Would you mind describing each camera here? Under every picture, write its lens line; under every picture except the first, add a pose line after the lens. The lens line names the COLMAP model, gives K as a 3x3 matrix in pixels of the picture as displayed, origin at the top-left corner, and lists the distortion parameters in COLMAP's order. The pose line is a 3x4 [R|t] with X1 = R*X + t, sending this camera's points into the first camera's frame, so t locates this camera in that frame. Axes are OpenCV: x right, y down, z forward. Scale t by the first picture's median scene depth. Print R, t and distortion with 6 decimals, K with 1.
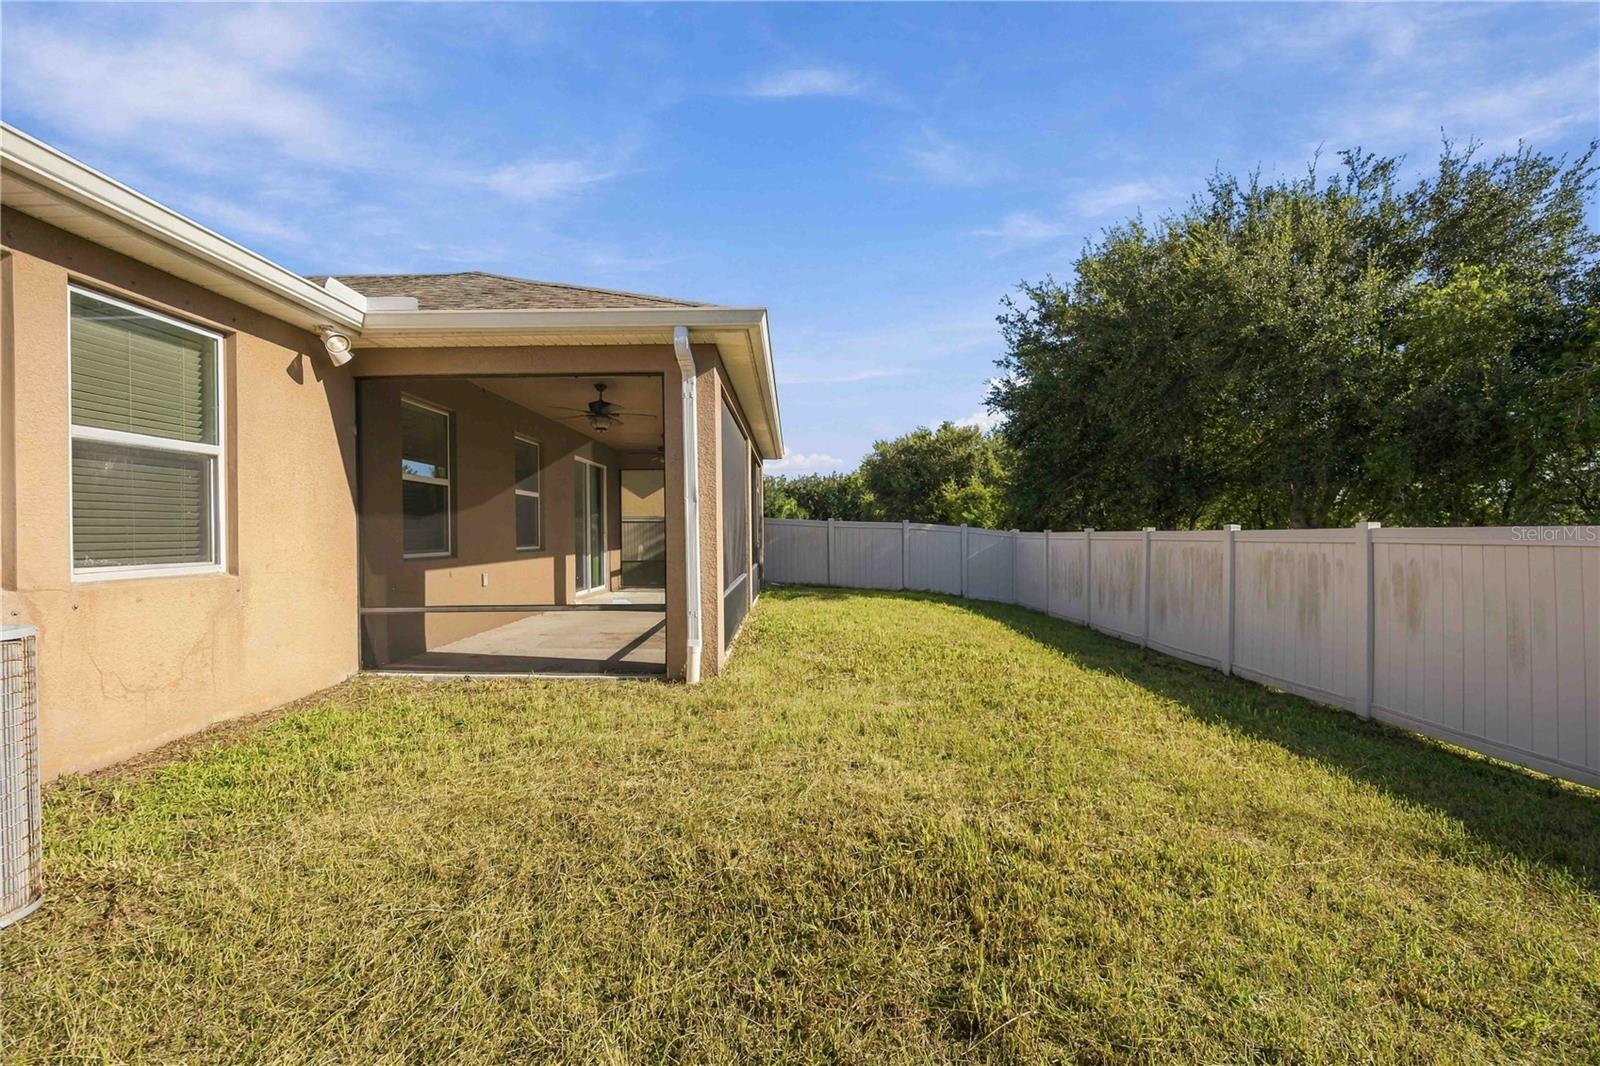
lens RADIAL K [[605.4, 0, 791.7], [0, 605.4, 534.1], [0, 0, 1]] dist [-0.003082, 0.000324]
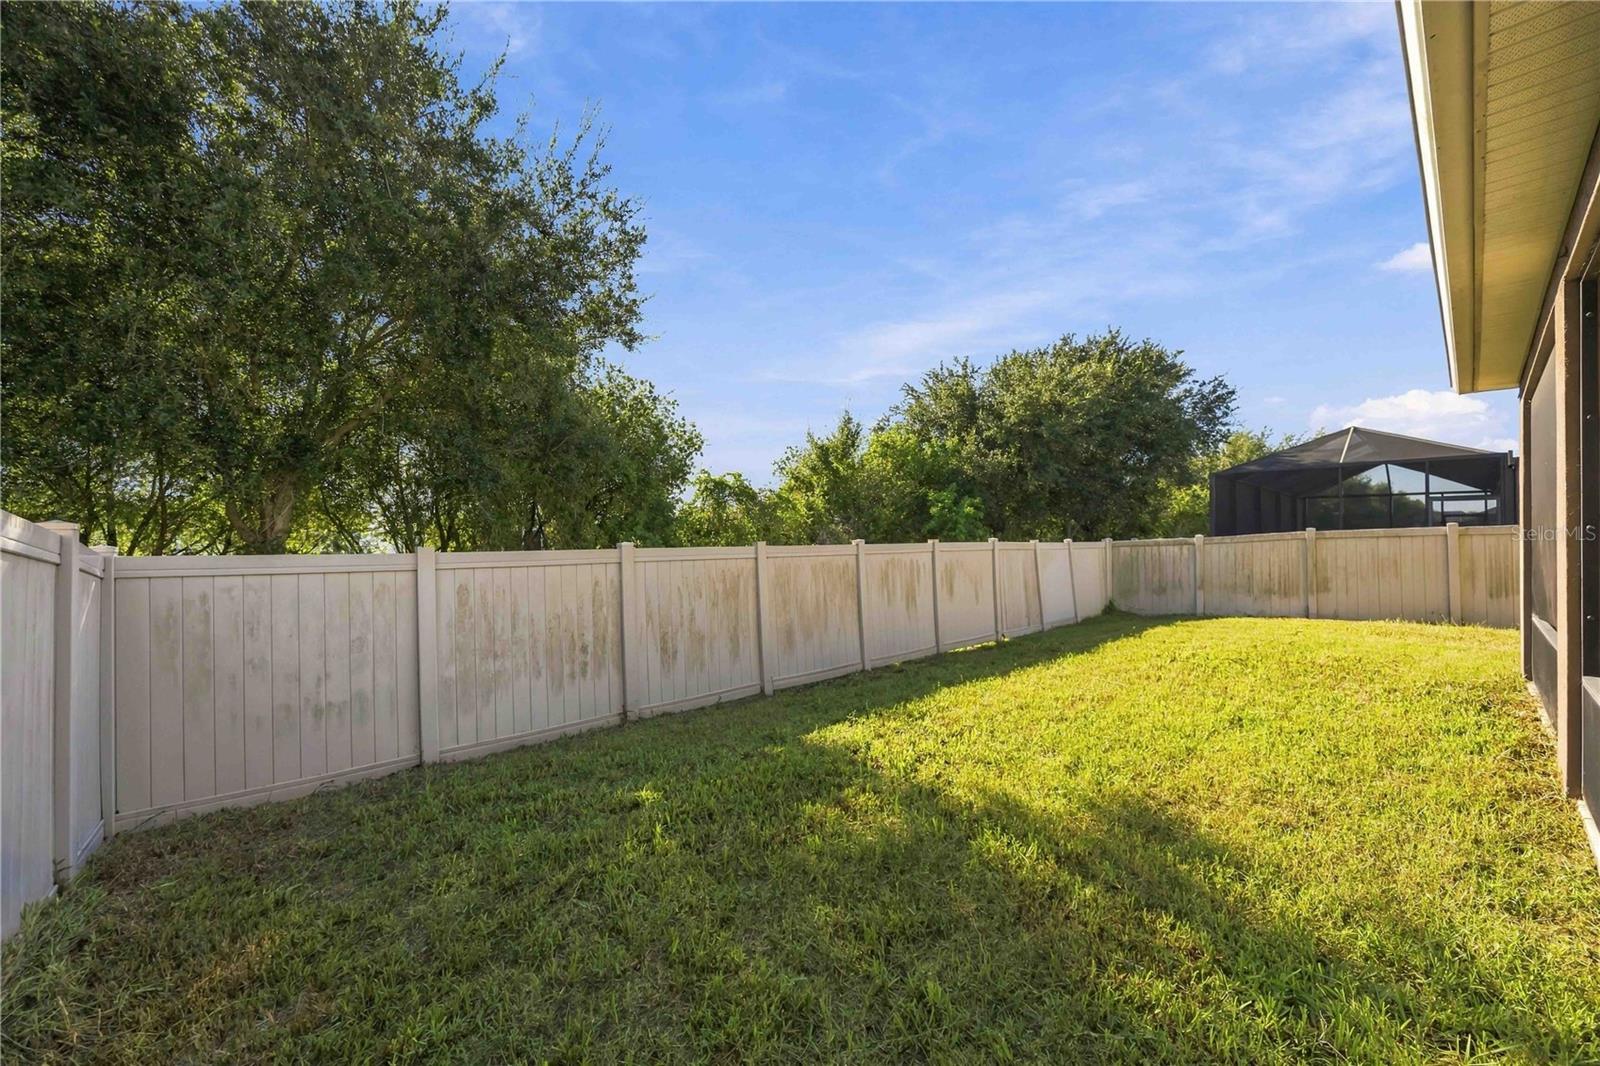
lens RADIAL K [[605.4, 0, 789.8], [0, 605.4, 534.5], [0, 0, 1]] dist [-0.003082, 0.000324]
pose [[-0.663296, 0.011652, 0.748266, -0.033322], [0.008121, 0.999932, -0.008372, -0.013368], [-0.748313, 0.000524, -0.663345, 1.386998]]
